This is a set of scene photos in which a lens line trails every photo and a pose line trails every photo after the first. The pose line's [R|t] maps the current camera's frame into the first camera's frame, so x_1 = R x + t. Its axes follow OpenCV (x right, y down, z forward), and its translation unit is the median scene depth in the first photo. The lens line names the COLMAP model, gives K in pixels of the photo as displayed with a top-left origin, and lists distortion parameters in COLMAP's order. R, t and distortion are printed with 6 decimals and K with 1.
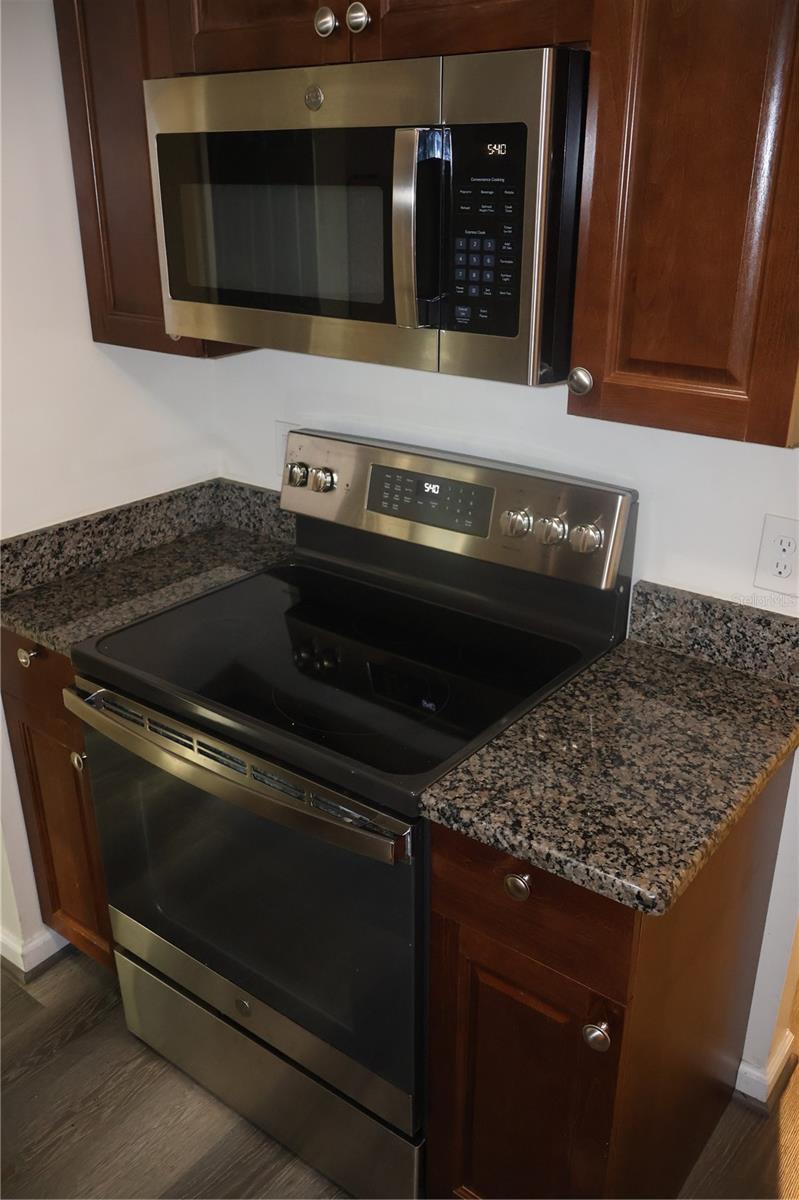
lens RADIAL K [[1002.7, 0, 399.2], [0, 1002.7, 603.8], [0, 0, 1]] dist [-0.000255, 0.004810]
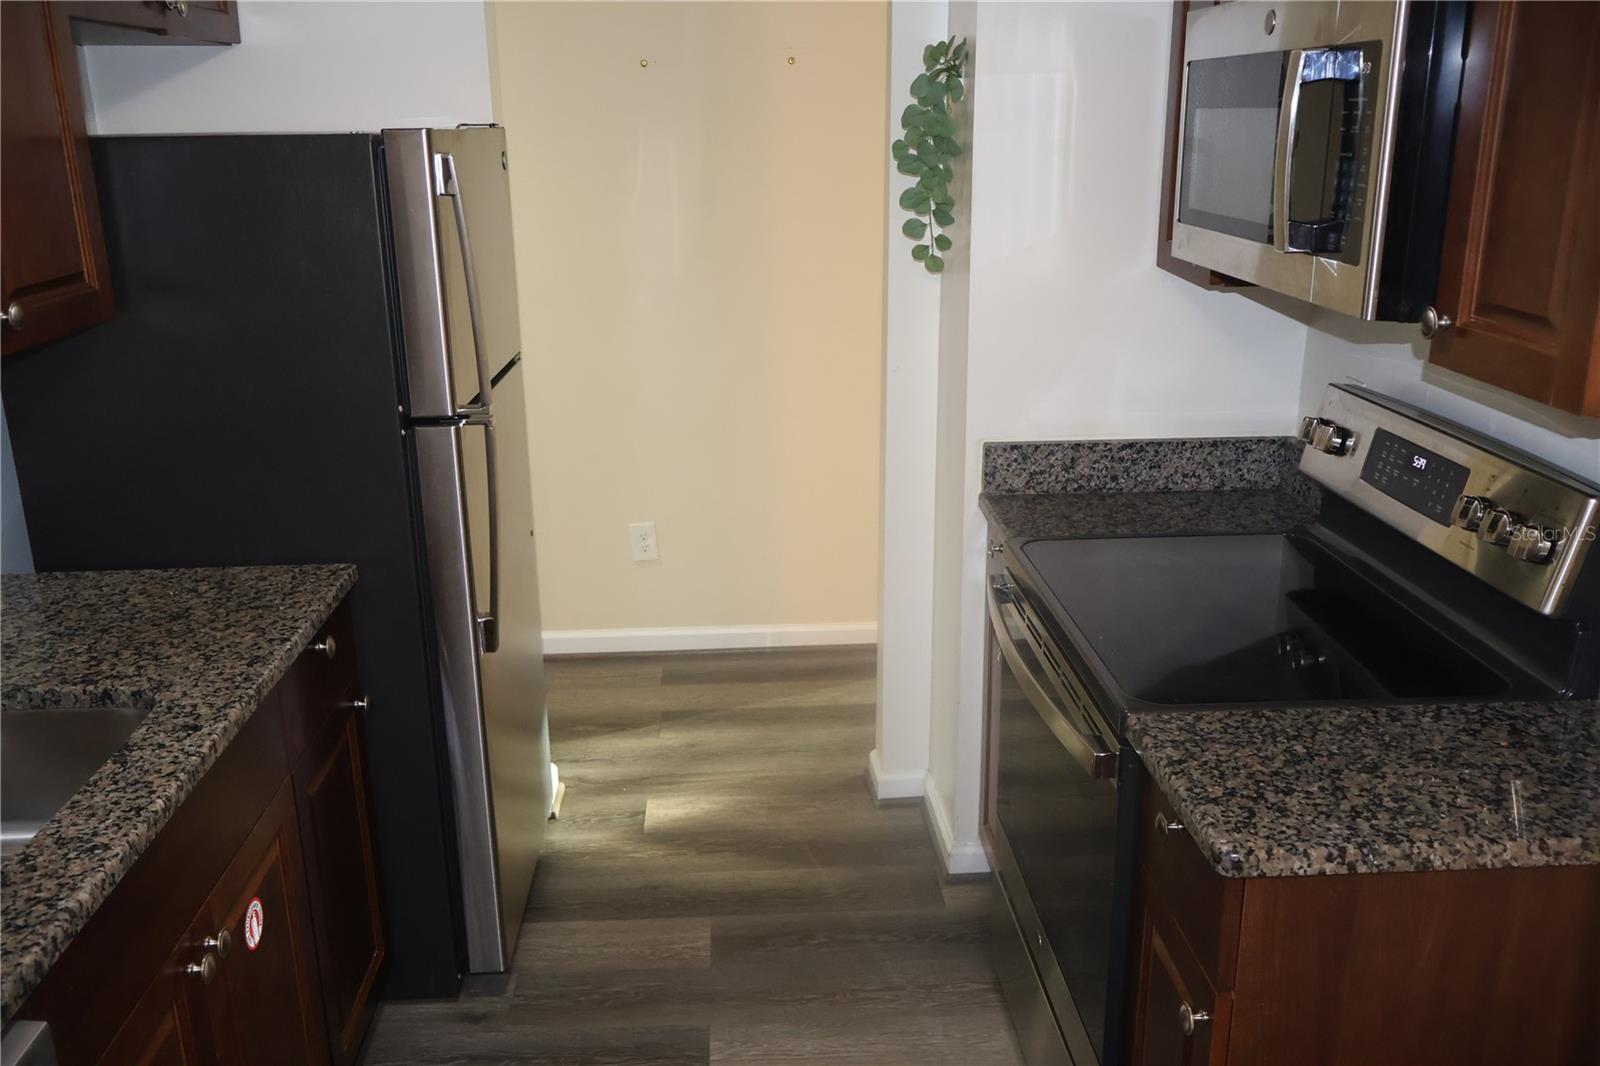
lens RADIAL K [[1337.0, 0, 800.0], [0, 1337.0, 533.0], [0, 0, 1]] dist [-0.000255, 0.004810]
pose [[0.654056, 0.219038, -0.724039, 0.458300], [-0.287358, 0.957352, 0.030037, 0.048533], [0.699740, 0.188412, 0.689105, -0.094236]]
